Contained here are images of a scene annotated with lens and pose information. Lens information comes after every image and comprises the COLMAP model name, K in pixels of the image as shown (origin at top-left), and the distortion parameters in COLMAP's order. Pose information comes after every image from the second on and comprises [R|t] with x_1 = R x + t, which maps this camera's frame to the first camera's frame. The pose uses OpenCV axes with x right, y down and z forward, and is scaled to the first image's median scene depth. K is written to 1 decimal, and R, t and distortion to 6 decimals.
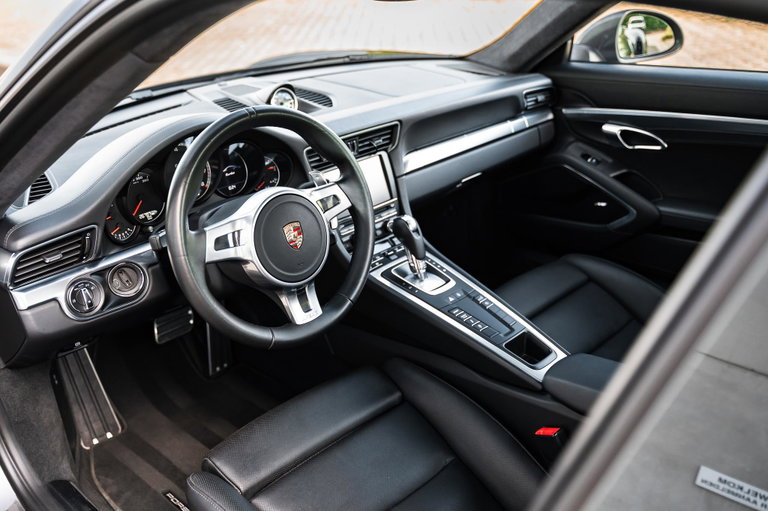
lens RADIAL K [[733.2, 0, 384.0], [0, 733.2, 255.5], [0, 0, 1]] dist [0.004807, 0.006204]
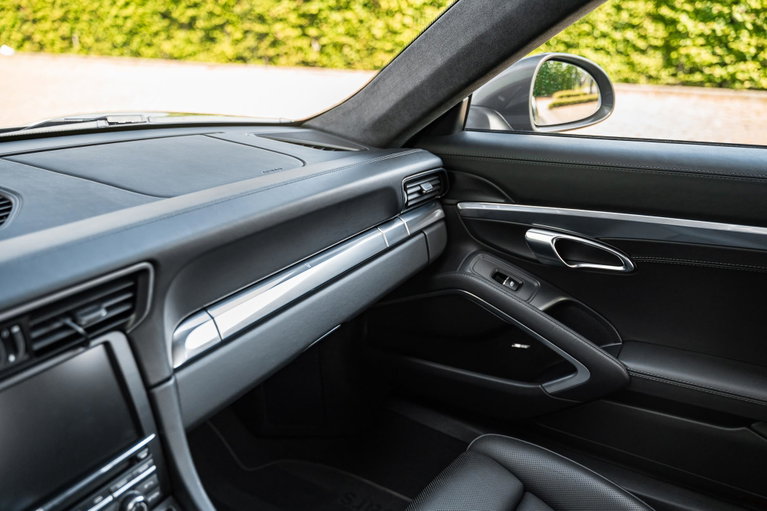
lens RADIAL K [[611.9, 0, 383.5], [0, 611.9, 255.5], [0, 0, 1]] dist [0.007327, 0.001868]
pose [[0.975231, -0.035659, 0.218297, 0.062830], [0.048264, 0.997444, -0.052681, -0.133373], [-0.215861, 0.061912, 0.974459, 0.511790]]
